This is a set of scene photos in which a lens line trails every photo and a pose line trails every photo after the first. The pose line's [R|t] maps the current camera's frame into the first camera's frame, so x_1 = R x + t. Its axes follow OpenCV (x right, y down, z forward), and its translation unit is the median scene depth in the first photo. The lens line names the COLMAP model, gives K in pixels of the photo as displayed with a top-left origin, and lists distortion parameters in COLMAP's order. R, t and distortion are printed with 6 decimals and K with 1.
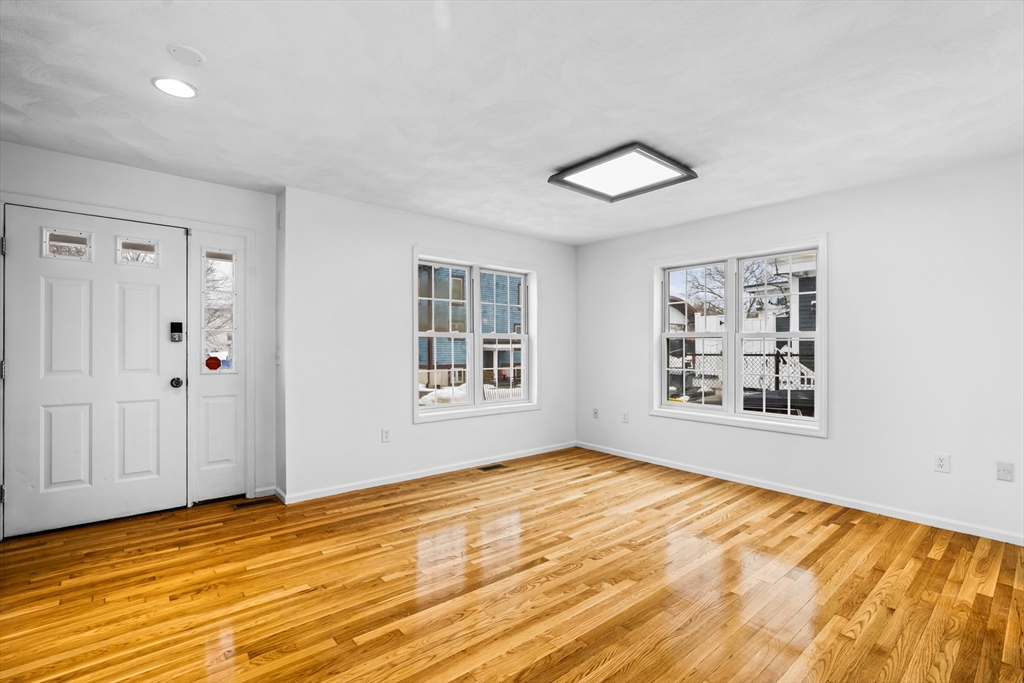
lens RADIAL K [[461.4, 0, 512.2], [0, 461.4, 350.6], [0, 0, 1]] dist [-0.013947, 0.005667]
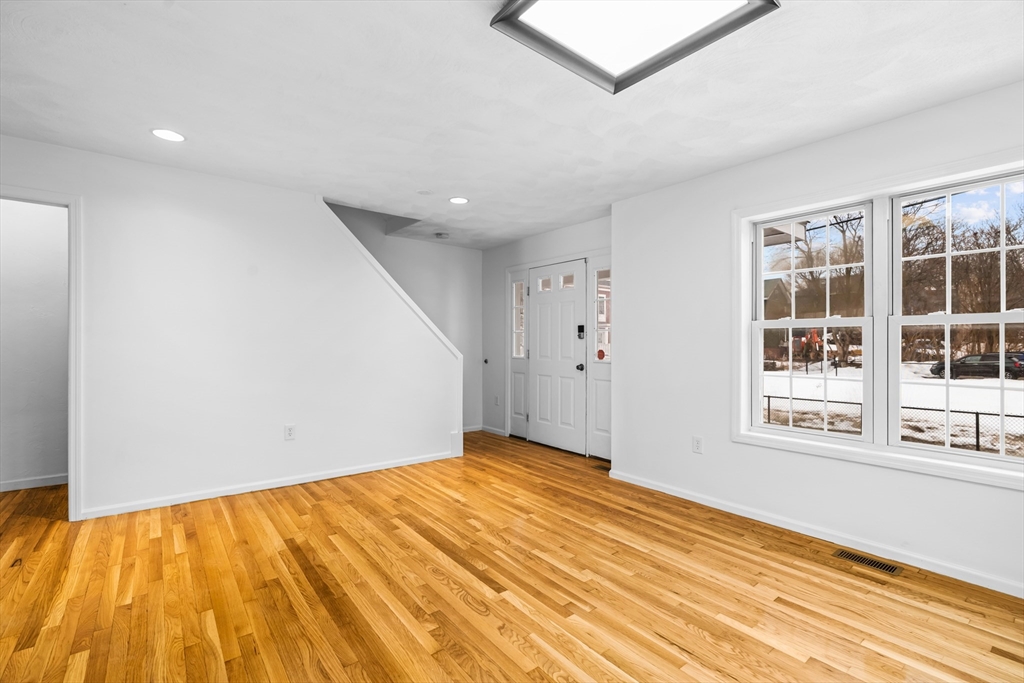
lens RADIAL K [[461.4, 0, 506.7], [0, 461.4, 351.3], [0, 0, 1]] dist [-0.013947, 0.005667]
pose [[-0.048411, 0.012420, -0.998750, 0.738609], [-0.012850, 0.999832, 0.013056, 0.004119], [0.998745, 0.013466, -0.048244, 0.853455]]
